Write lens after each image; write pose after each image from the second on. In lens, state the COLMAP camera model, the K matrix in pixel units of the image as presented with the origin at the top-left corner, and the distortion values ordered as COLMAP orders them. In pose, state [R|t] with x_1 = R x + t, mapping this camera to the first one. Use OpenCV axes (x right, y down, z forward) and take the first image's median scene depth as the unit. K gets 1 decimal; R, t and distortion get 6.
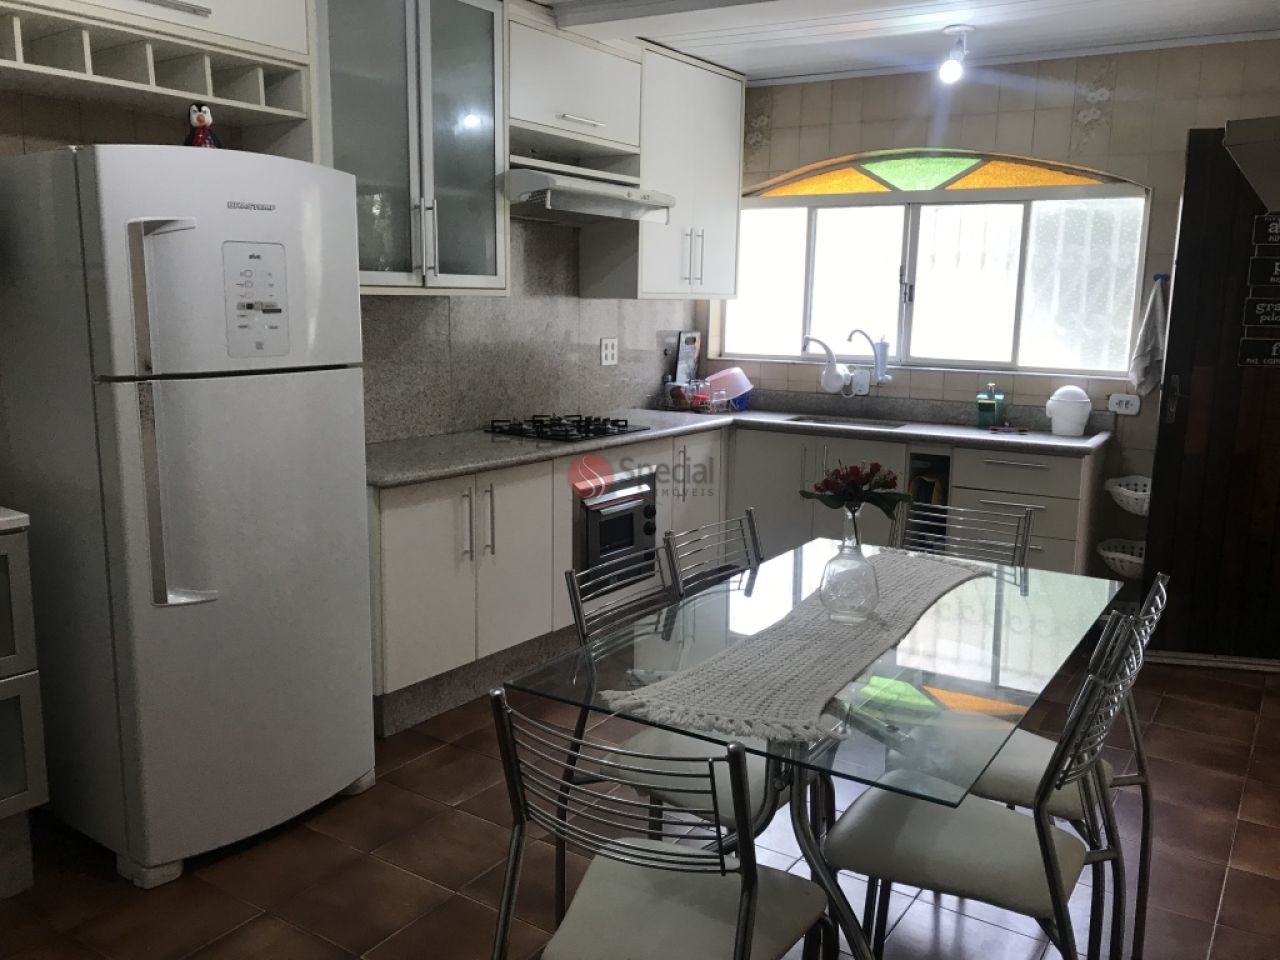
lens RADIAL K [[1060.5, 0, 648.1], [0, 1060.5, 472.6], [0, 0, 1]] dist [0.047940, -0.063840]
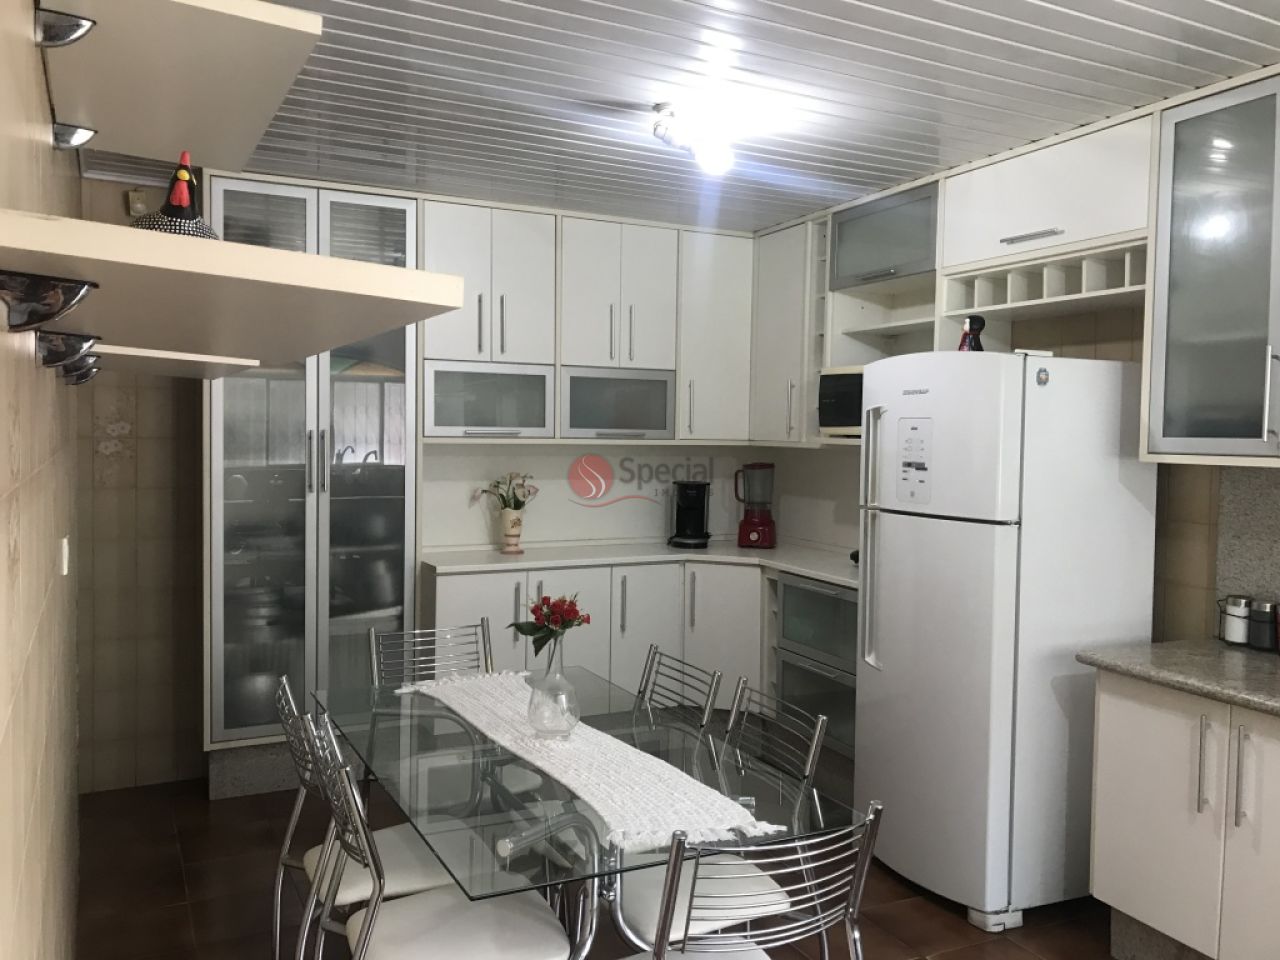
lens RADIAL K [[1060.5, 0, 640.1], [0, 1060.5, 473.1], [0, 0, 1]] dist [0.047940, -0.063840]
pose [[-0.510626, 0.007096, -0.859774, 0.630615], [-0.167717, 0.979935, 0.107696, -0.153350], [0.843287, 0.199191, -0.499190, 0.911985]]
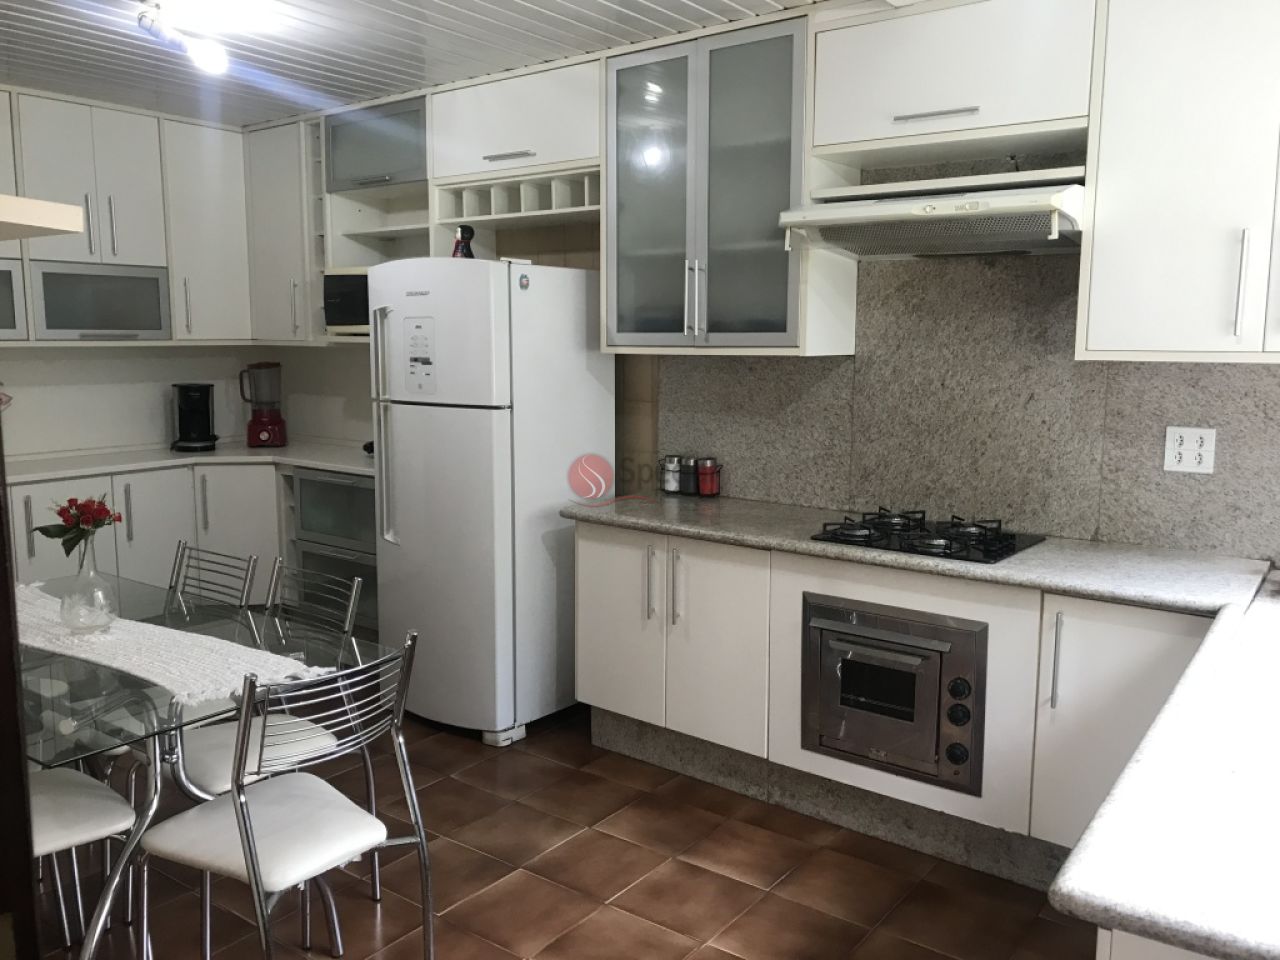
lens RADIAL K [[1060.5, 0, 640.0], [0, 1060.5, 480.8], [0, 0, 1]] dist [0.047940, -0.063840]
pose [[-0.070376, 0.117733, -0.990549, 0.731594], [-0.169089, 0.977232, 0.128163, -0.154483], [0.983085, 0.176510, -0.048866, 0.930360]]
